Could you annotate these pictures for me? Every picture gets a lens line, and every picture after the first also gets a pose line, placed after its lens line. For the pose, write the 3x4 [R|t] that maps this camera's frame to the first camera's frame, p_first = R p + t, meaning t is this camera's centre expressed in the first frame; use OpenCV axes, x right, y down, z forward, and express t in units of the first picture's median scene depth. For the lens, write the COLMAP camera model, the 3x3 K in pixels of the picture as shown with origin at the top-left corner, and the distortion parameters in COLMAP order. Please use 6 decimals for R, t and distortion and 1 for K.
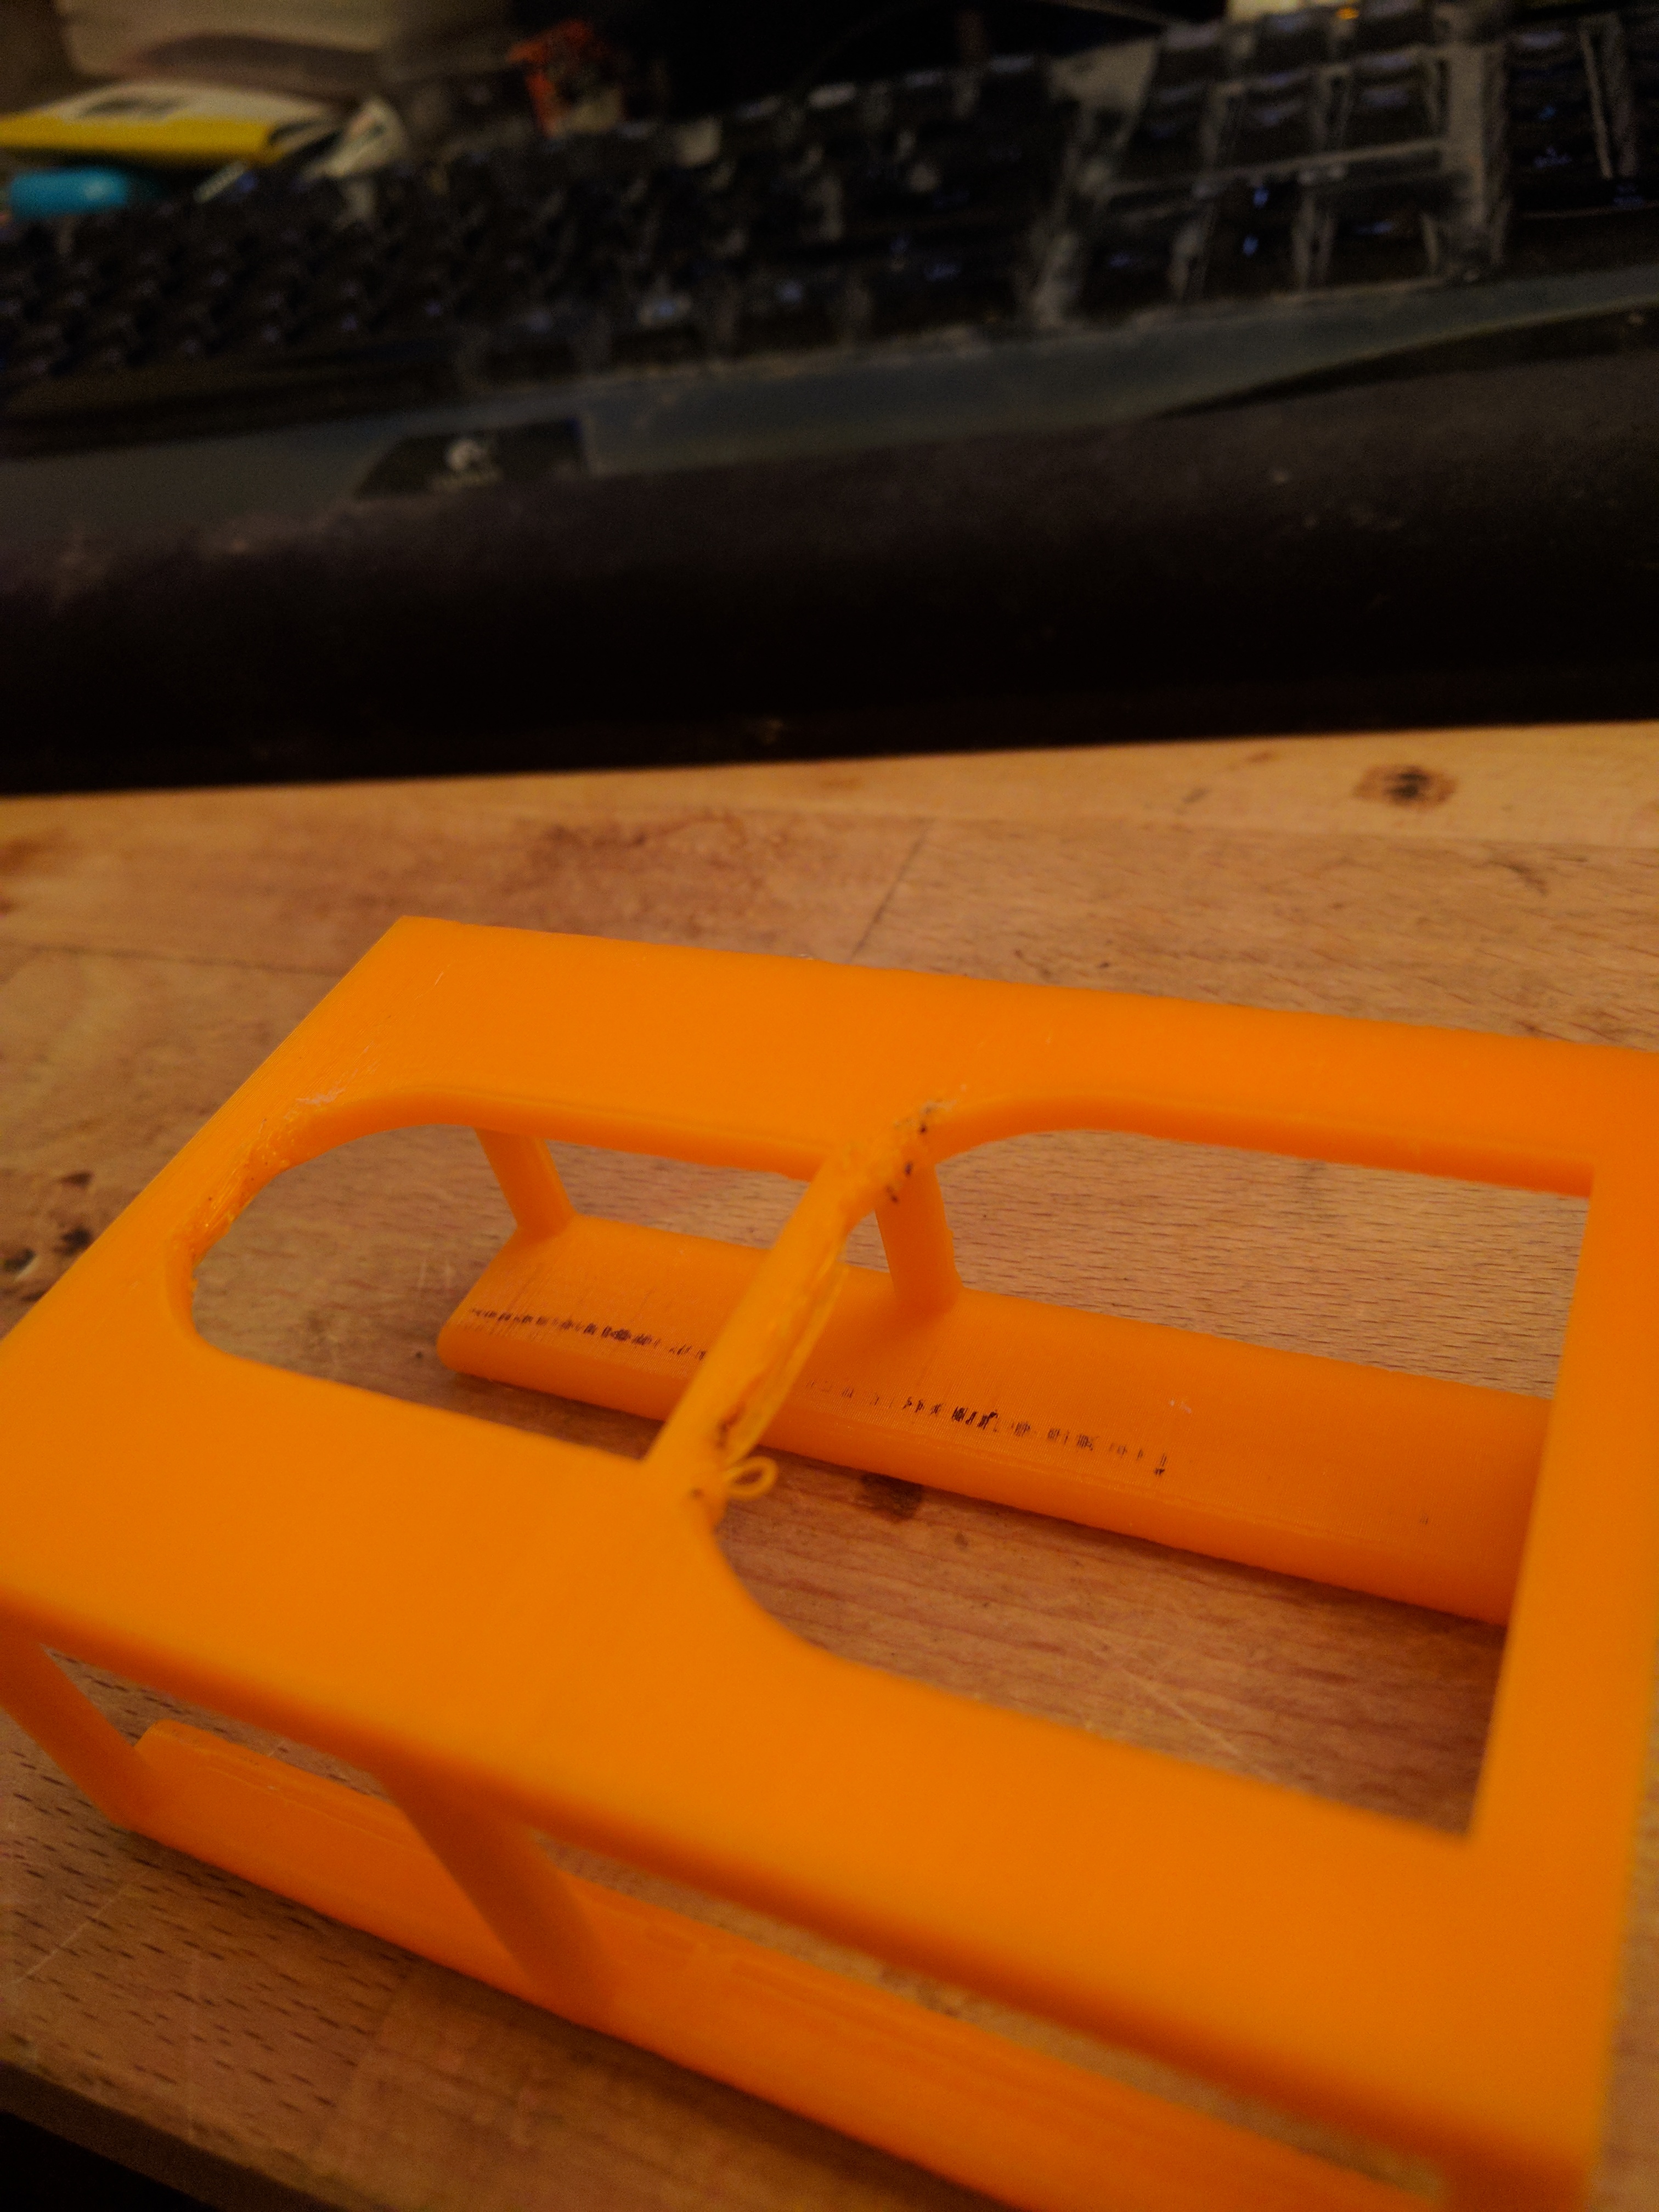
lens RADIAL K [[1747.1, 0, 829.5], [0, 1747.1, 1106.0], [0, 0, 1]] dist [-0.029880, 0.019390]
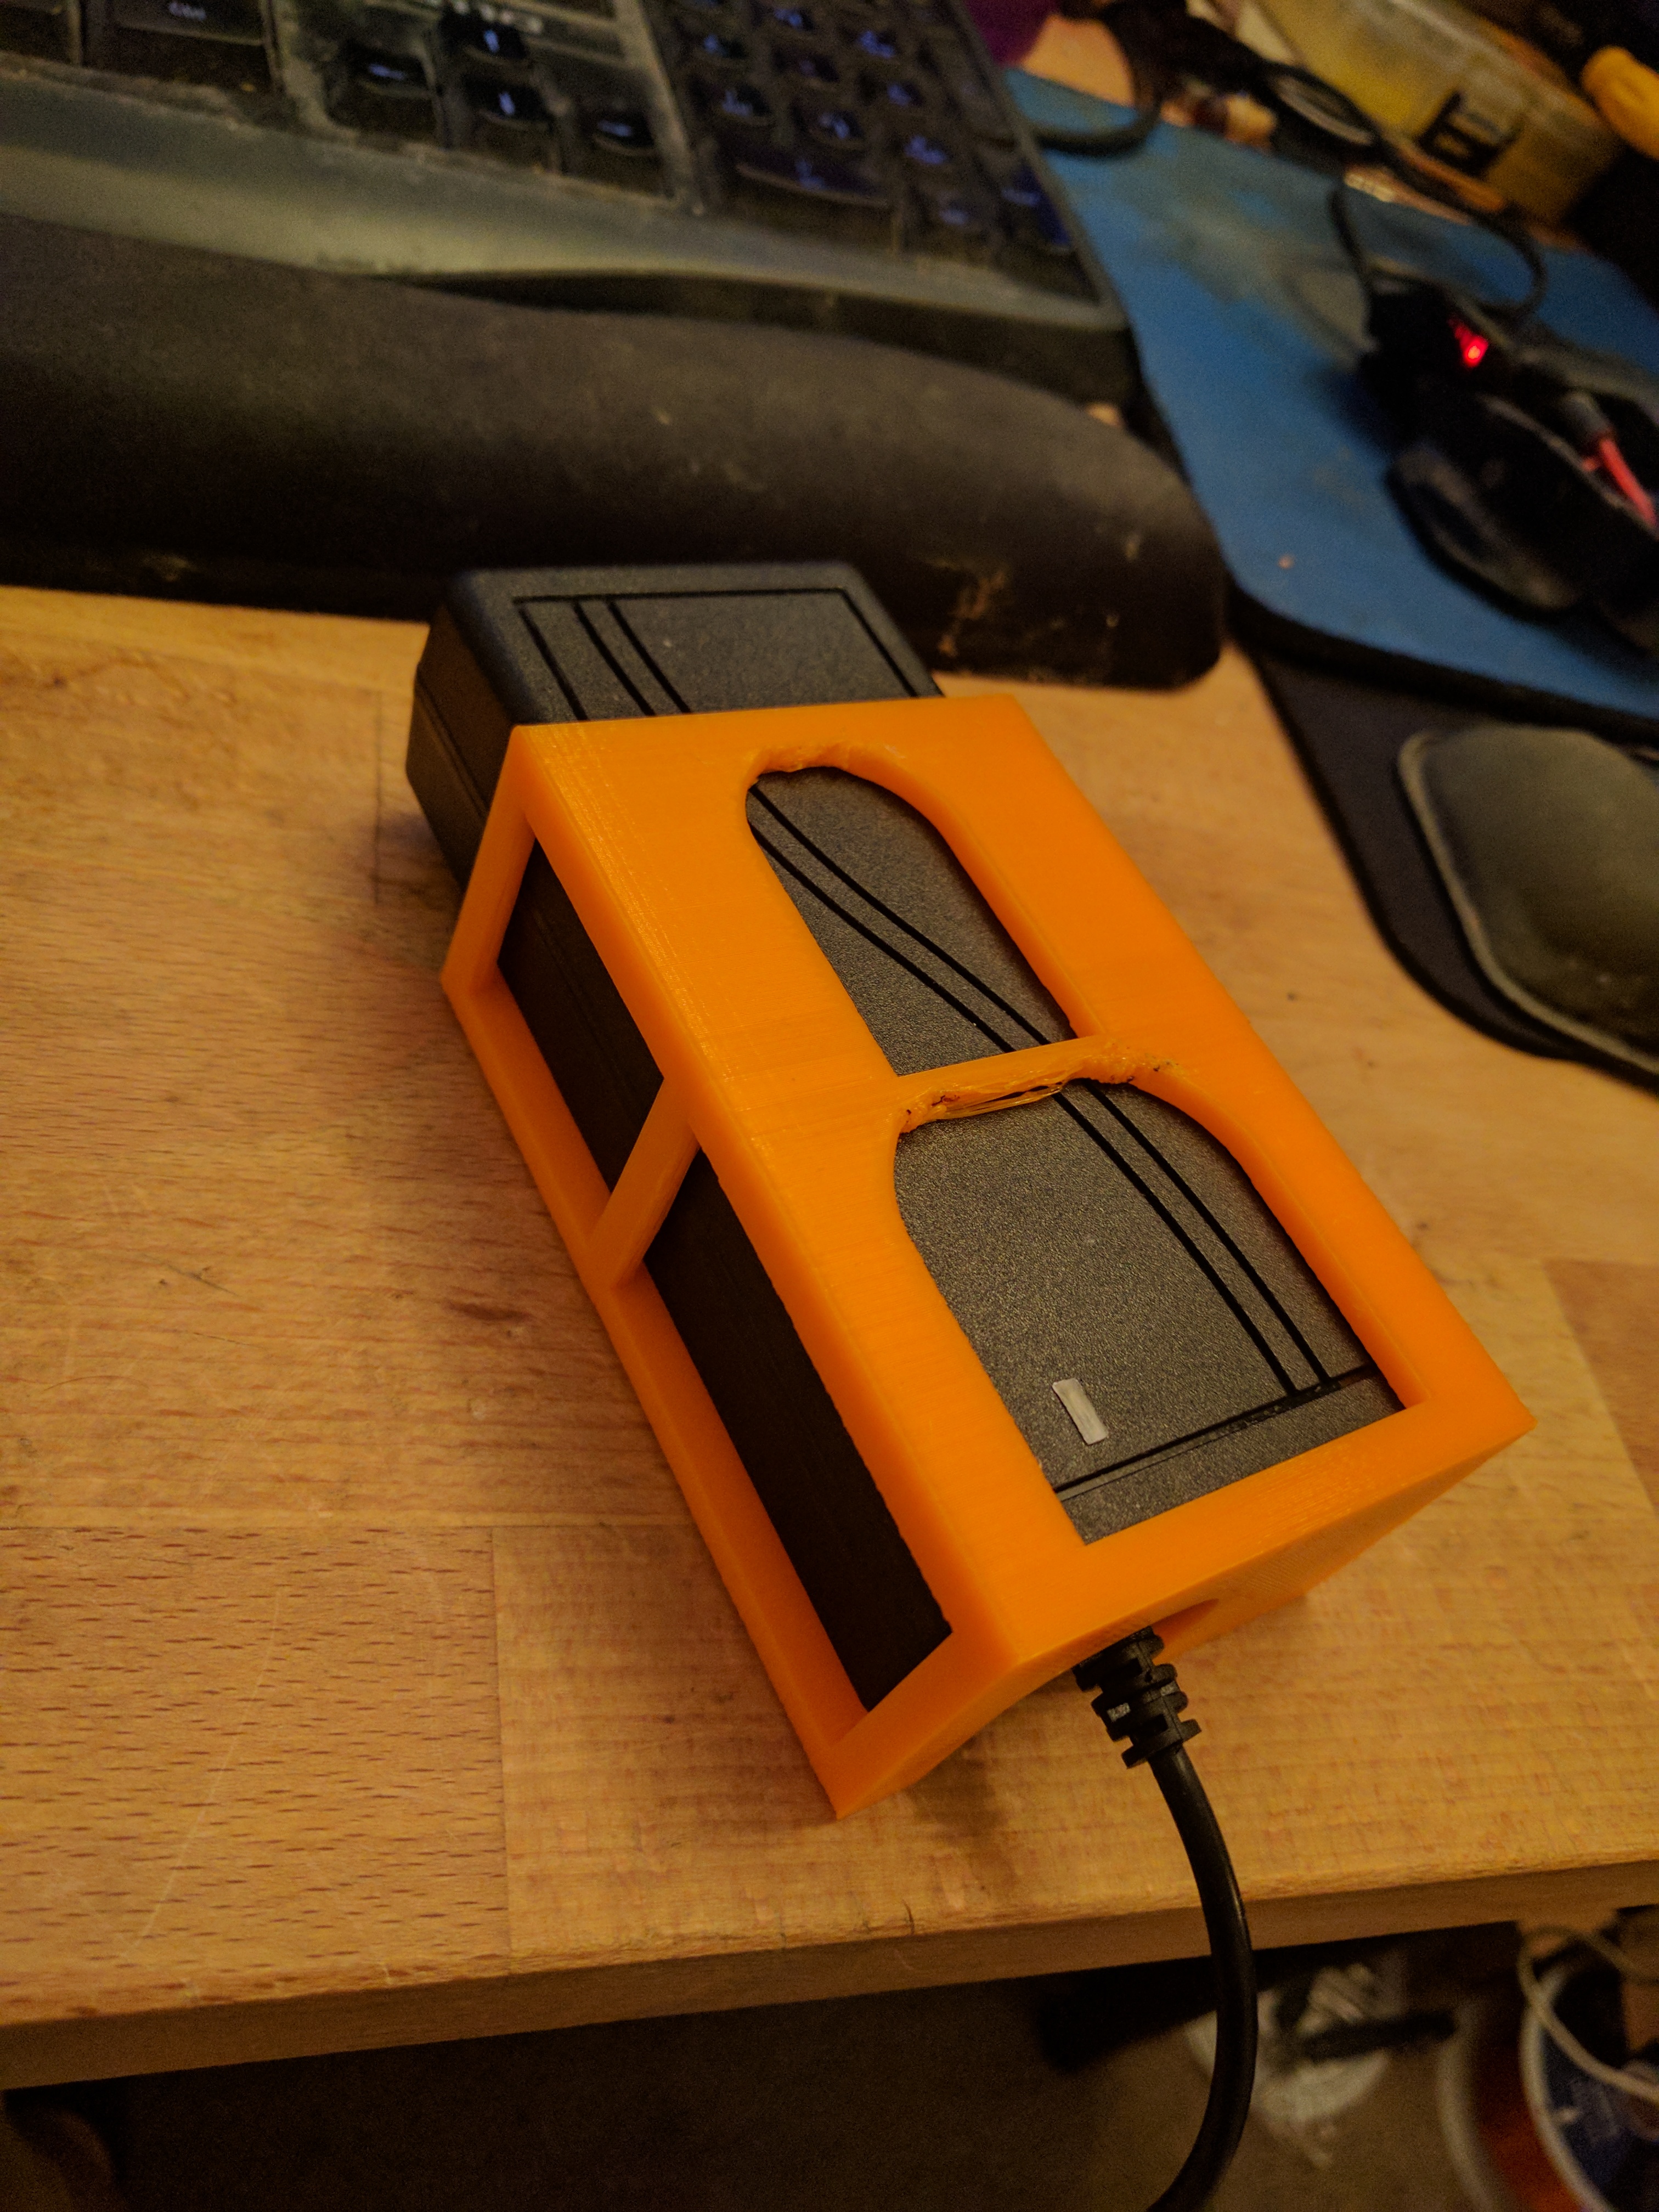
lens RADIAL K [[1747.1, 0, 829.5], [0, 1747.1, 1106.0], [0, 0, 1]] dist [-0.029880, 0.019390]
pose [[0.721091, -0.091862, 0.686723, -0.690525], [-0.048360, 0.982080, 0.182152, -0.173847], [-0.691150, -0.164559, 0.703727, 0.035998]]
